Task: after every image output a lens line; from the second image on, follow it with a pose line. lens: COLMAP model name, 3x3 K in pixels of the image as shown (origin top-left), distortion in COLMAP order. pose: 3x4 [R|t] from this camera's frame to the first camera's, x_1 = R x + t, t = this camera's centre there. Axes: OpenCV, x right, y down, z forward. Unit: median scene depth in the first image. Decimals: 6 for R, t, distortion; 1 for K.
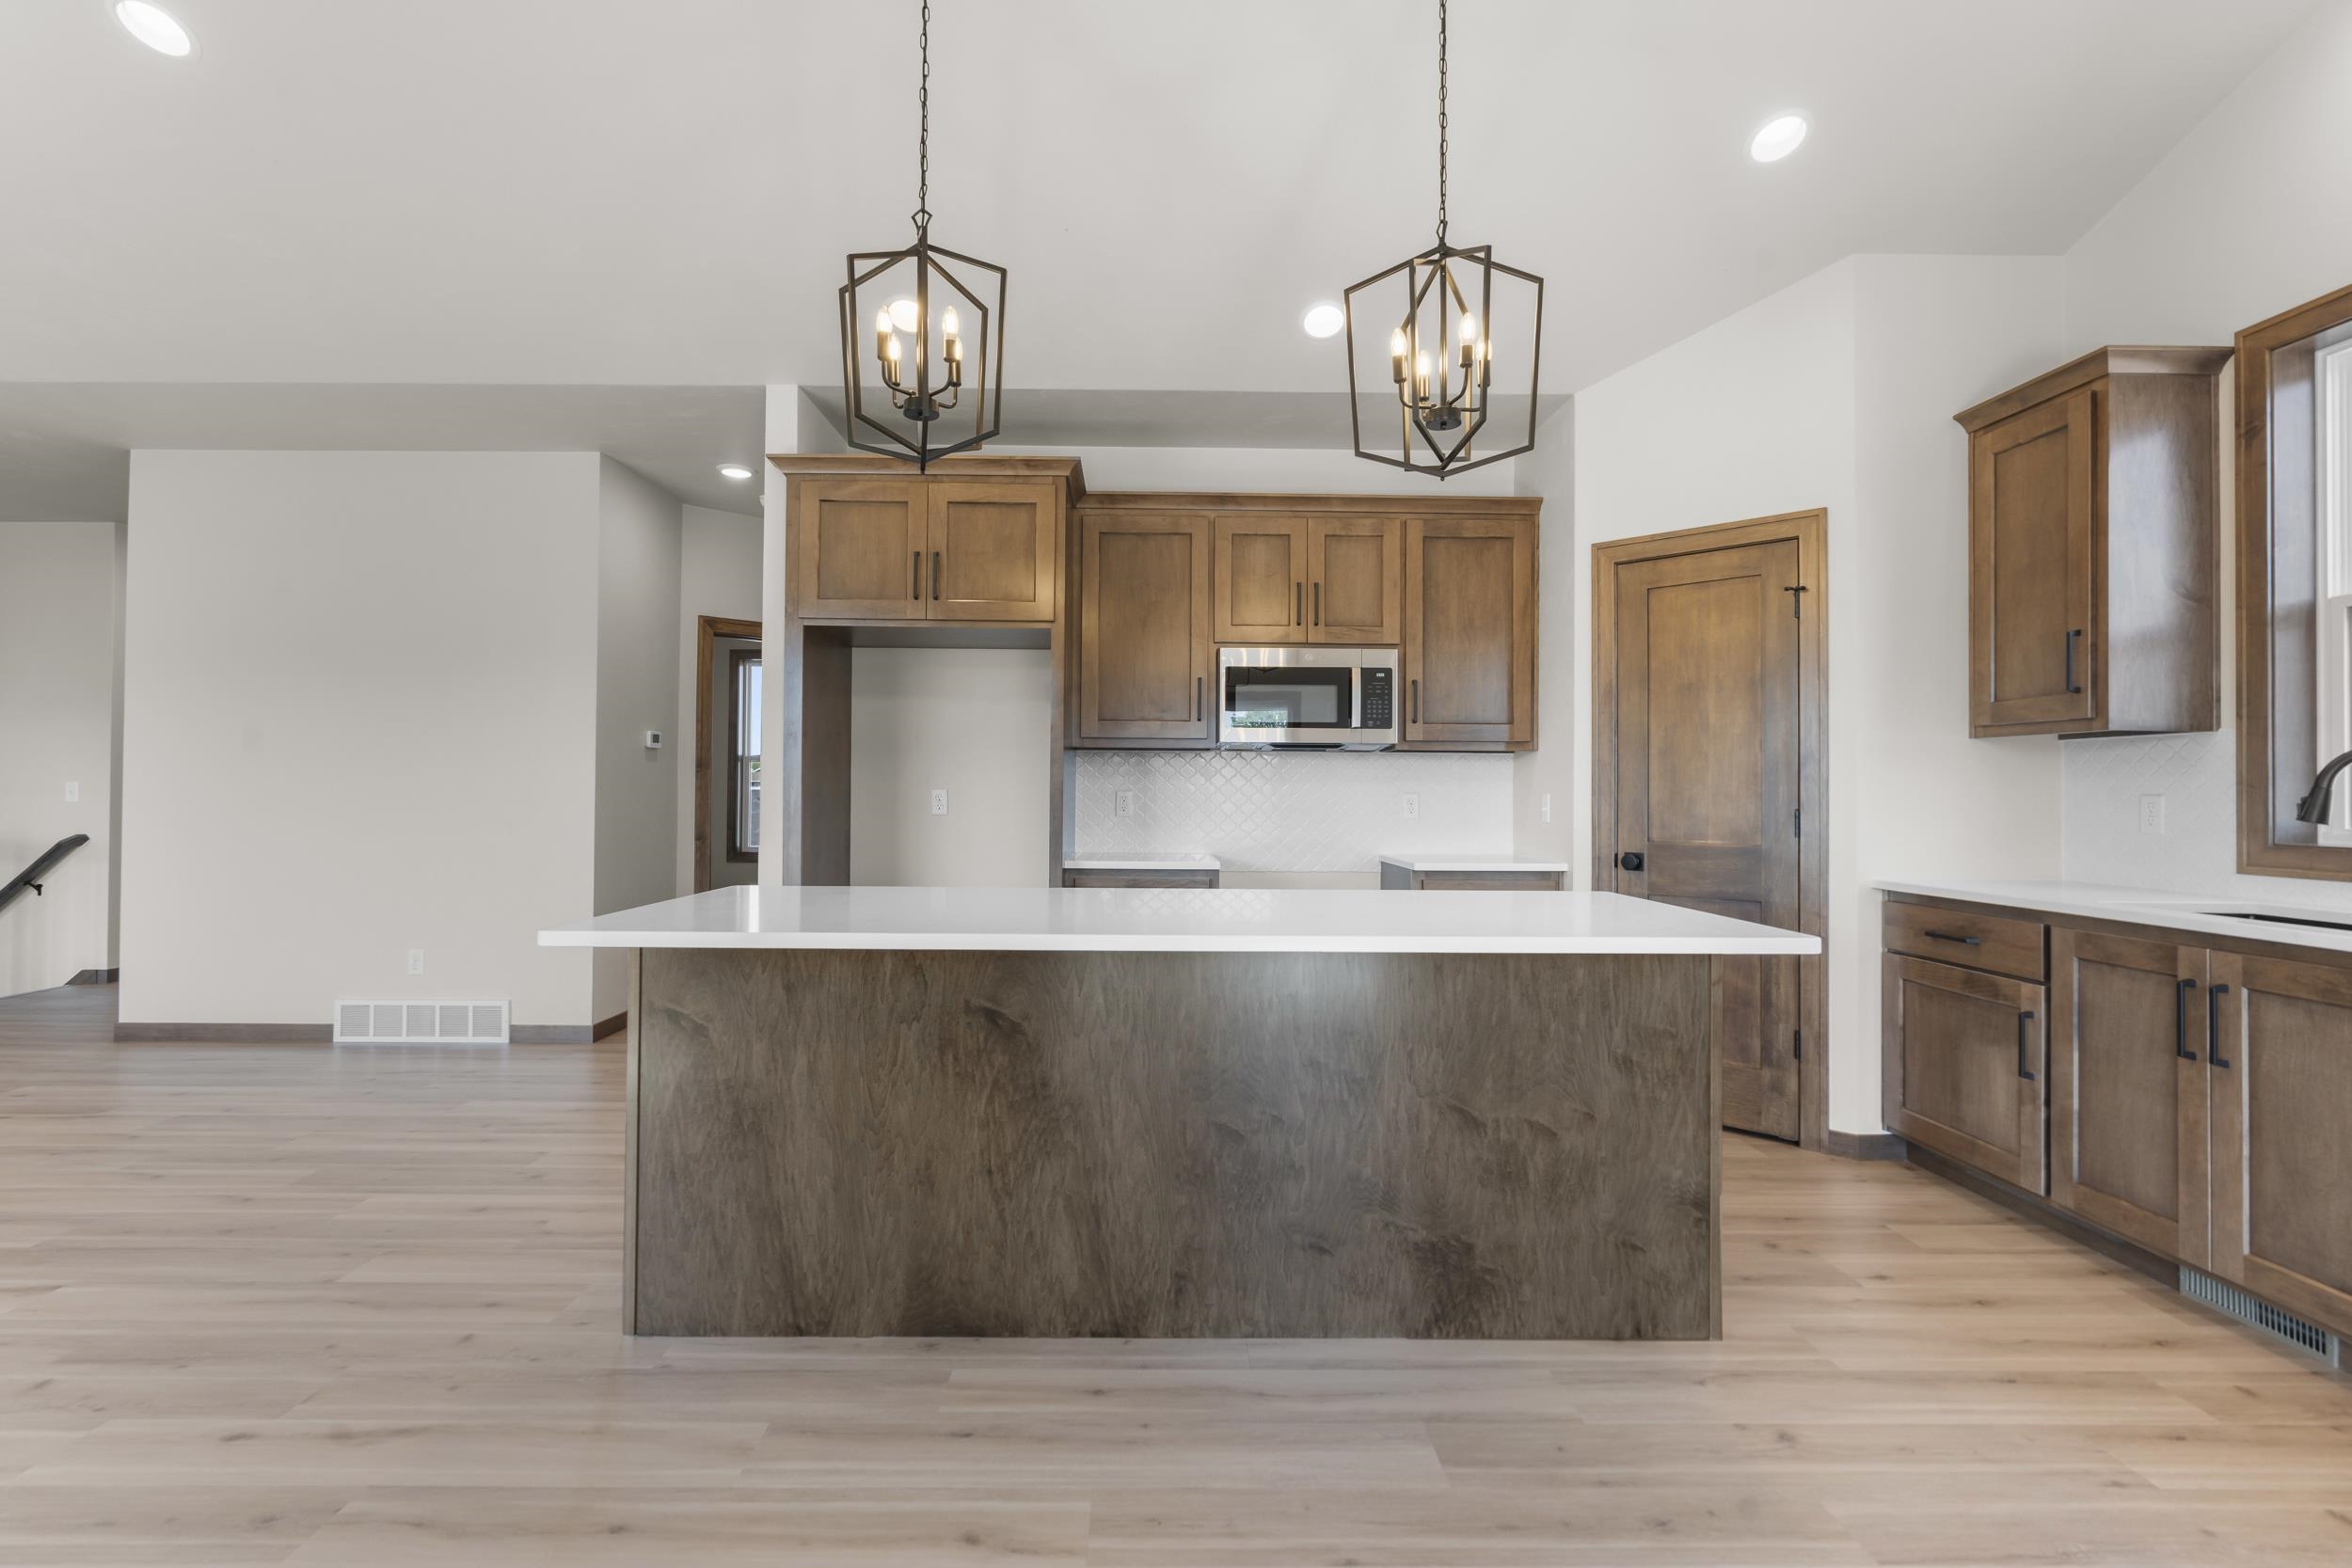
lens RADIAL K [[1069.4, 0, 1146.2], [0, 1069.4, 777.2], [0, 0, 1]] dist [-0.011470, 0.004996]
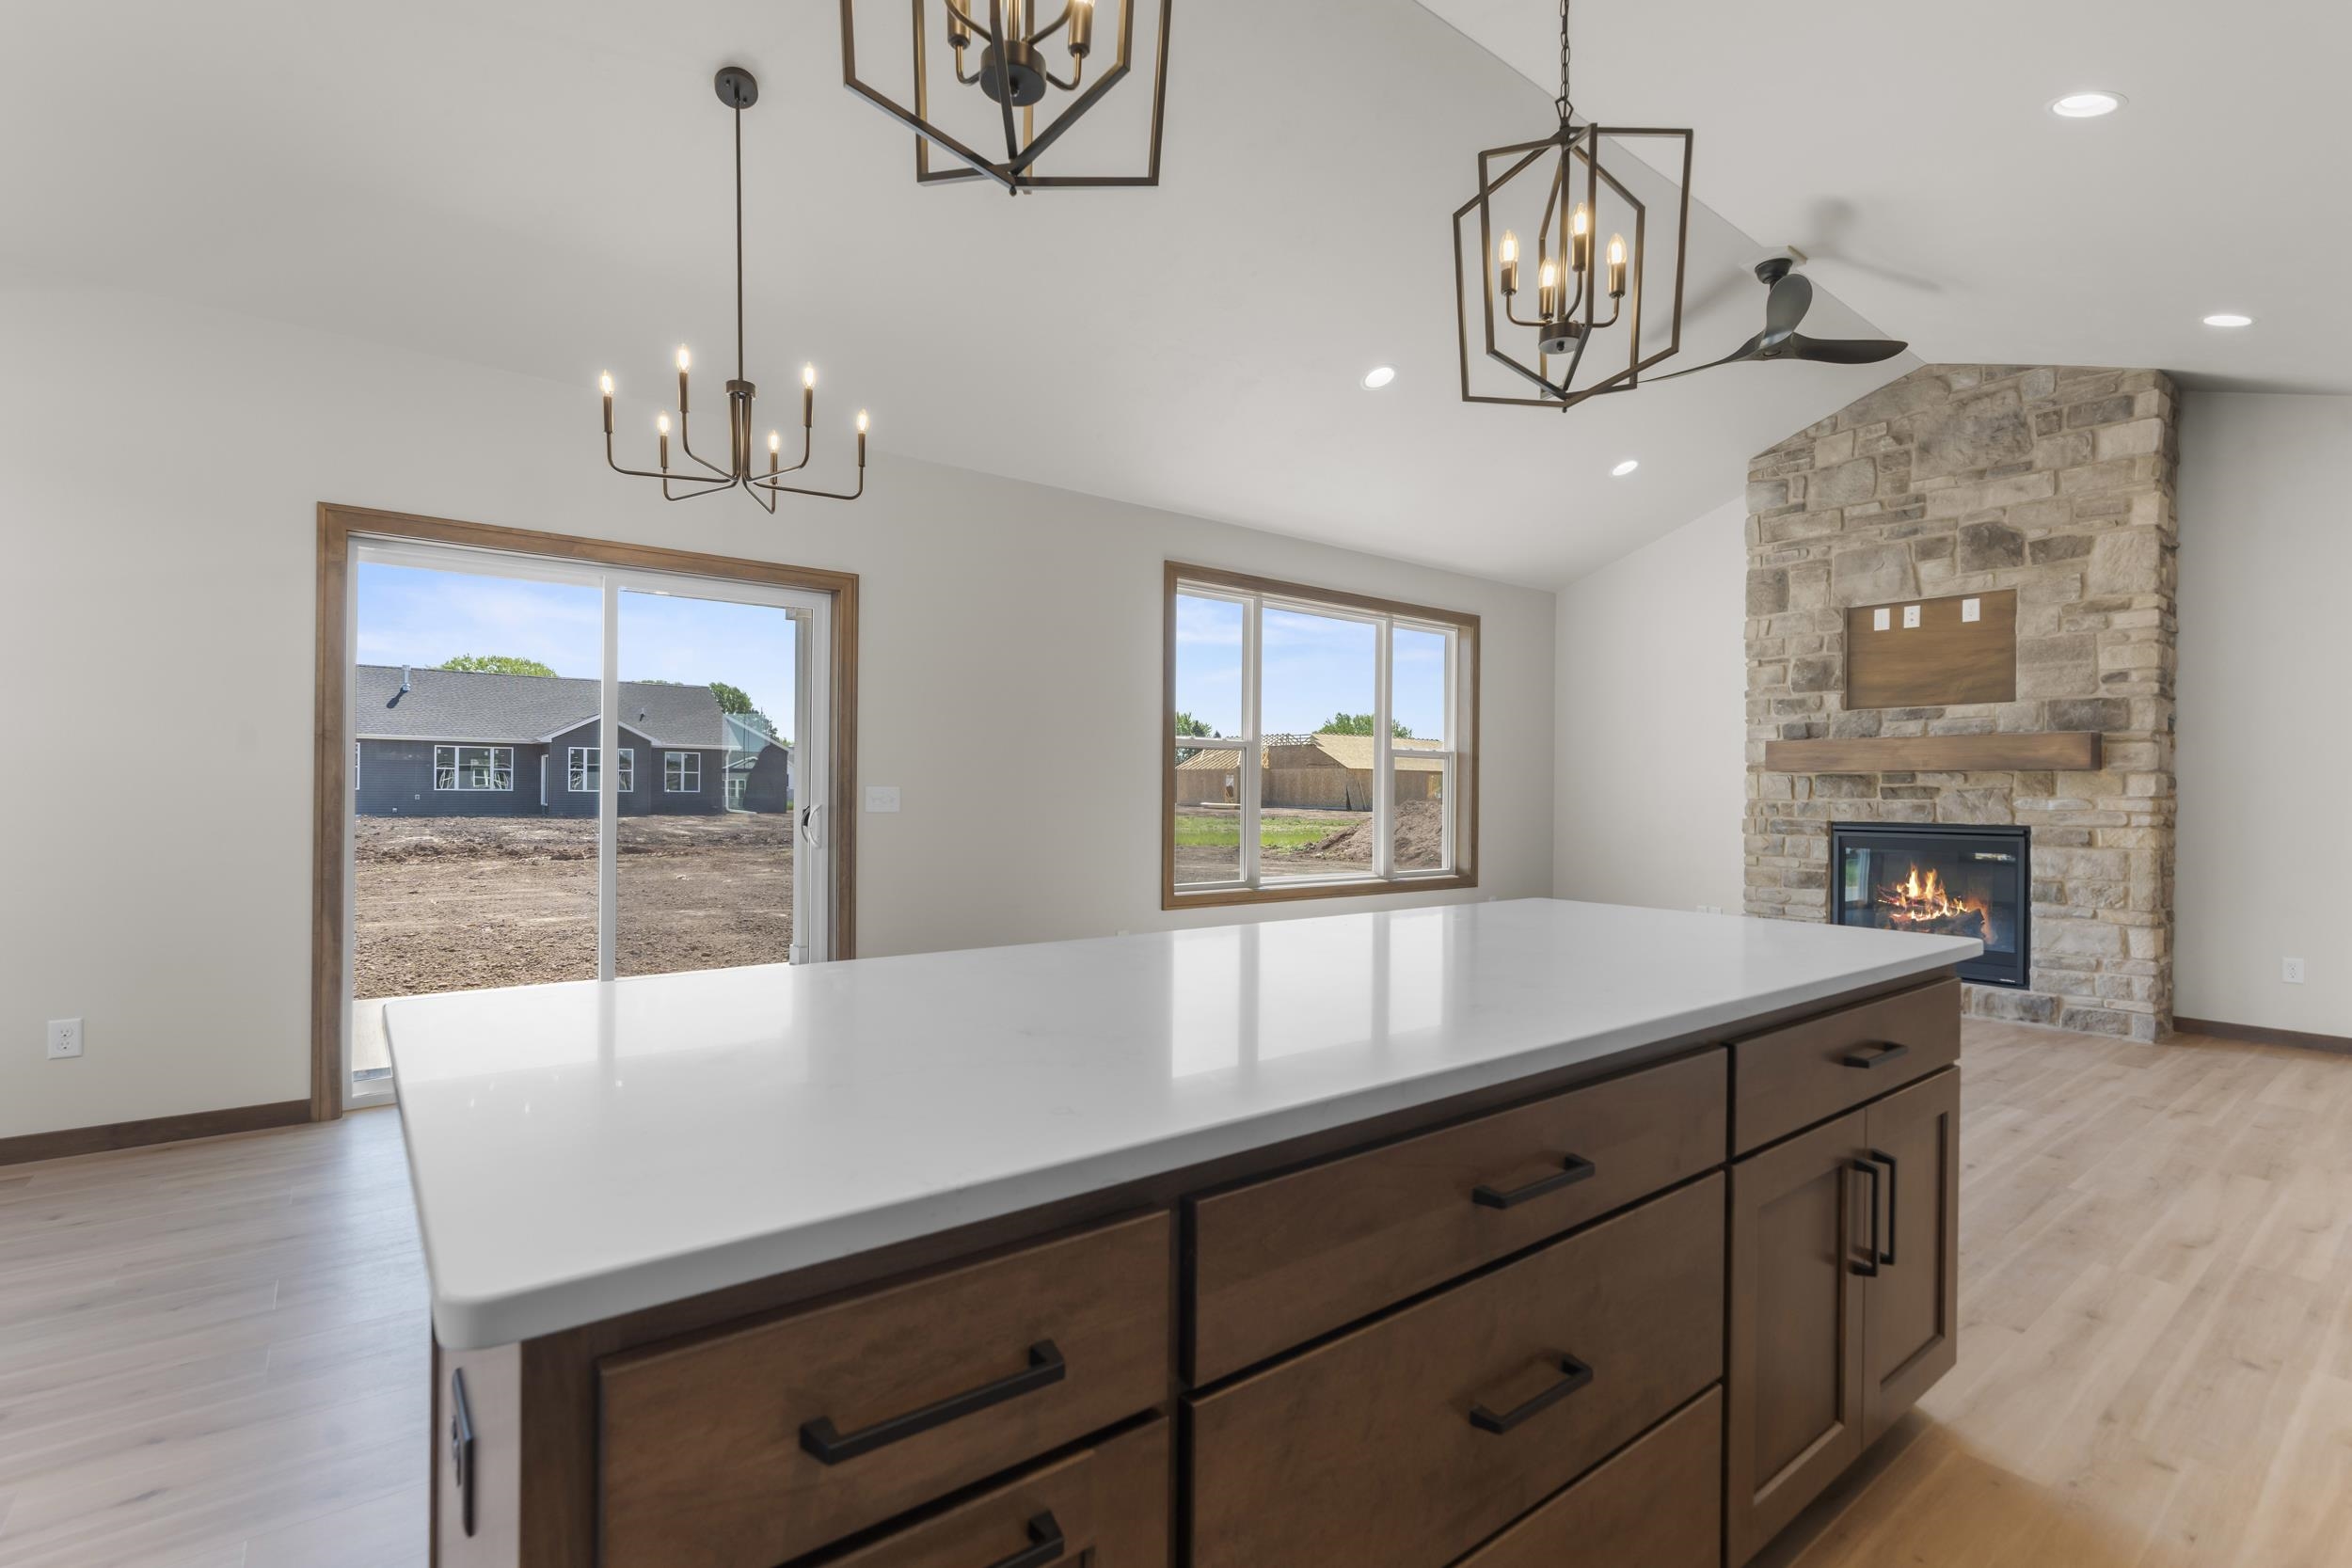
lens RADIAL K [[1069.4, 0, 1162.8], [0, 1069.4, 793.0], [0, 0, 1]] dist [-0.011470, 0.004996]
pose [[-0.790915, -0.014001, -0.611765, 0.487939], [-0.006213, 0.999870, -0.014851, 0.021151], [0.611894, -0.007945, -0.790900, 1.304591]]
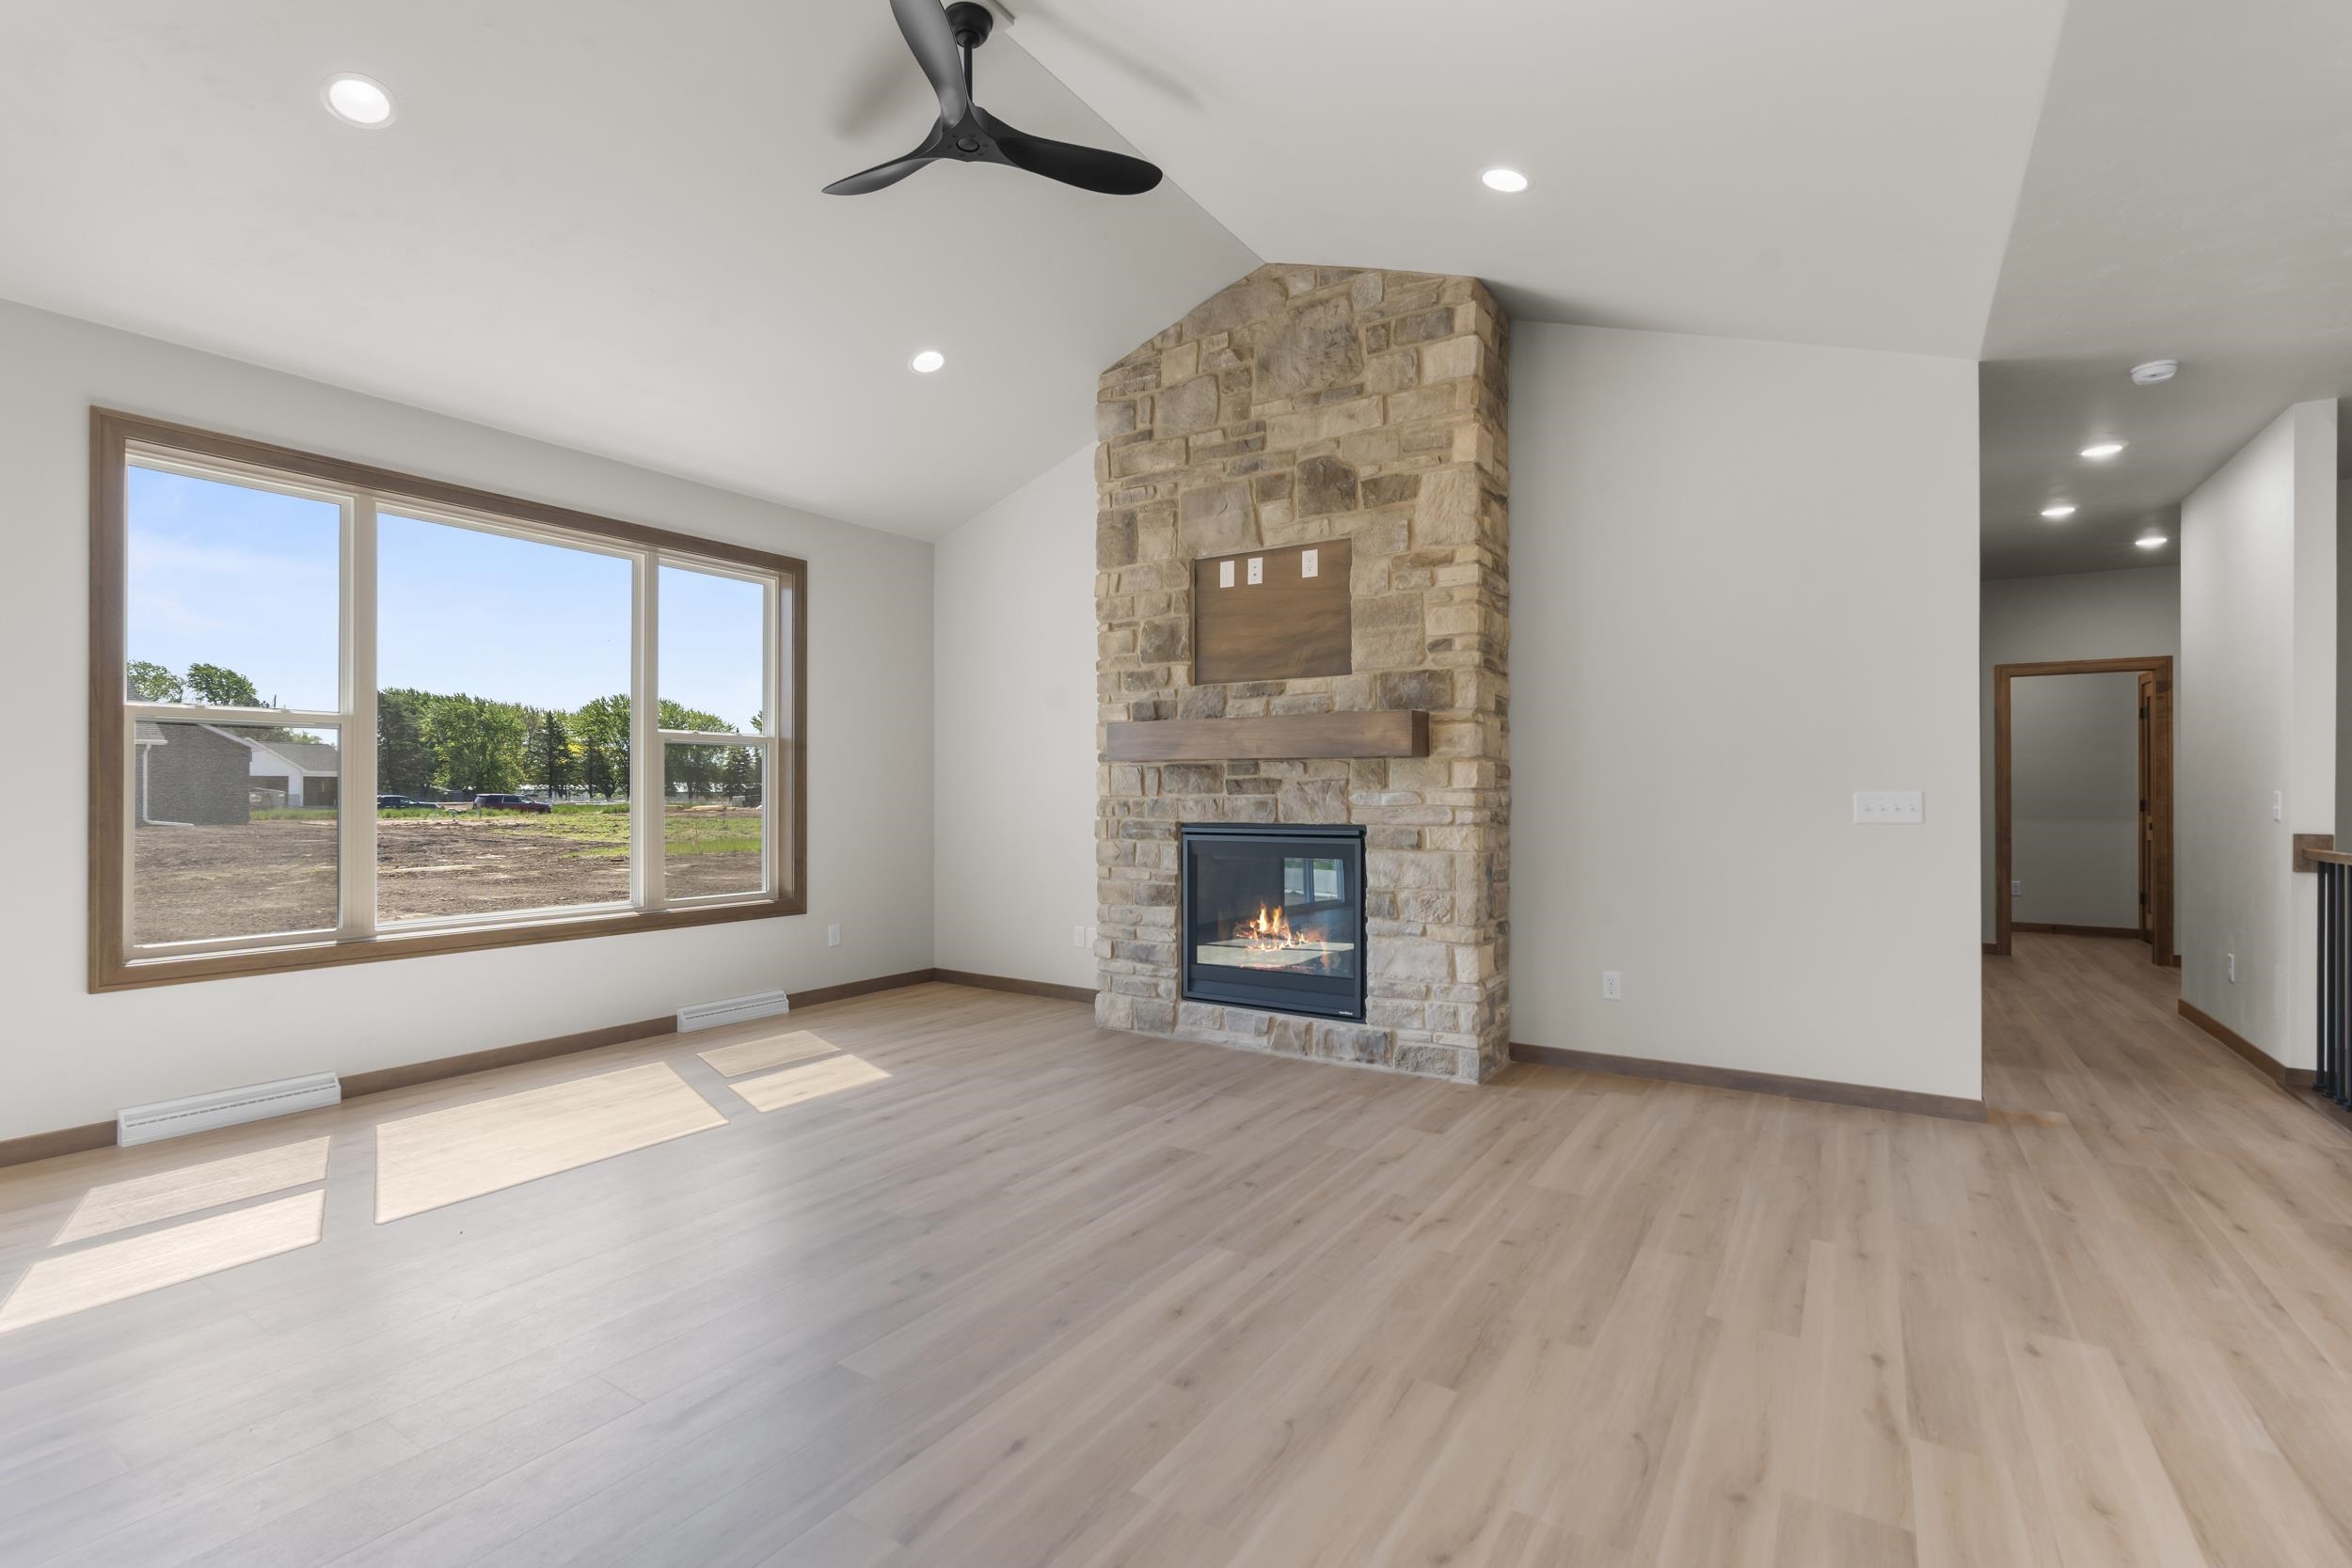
lens RADIAL K [[1069.4, 0, 1153.2], [0, 1069.4, 791.5], [0, 0, 1]] dist [-0.011470, 0.004996]
pose [[-0.552065, -0.008799, -0.833754, -0.491493], [0.007990, 0.999843, -0.015843, 0.014528], [0.833763, -0.015408, -0.551908, 1.364106]]
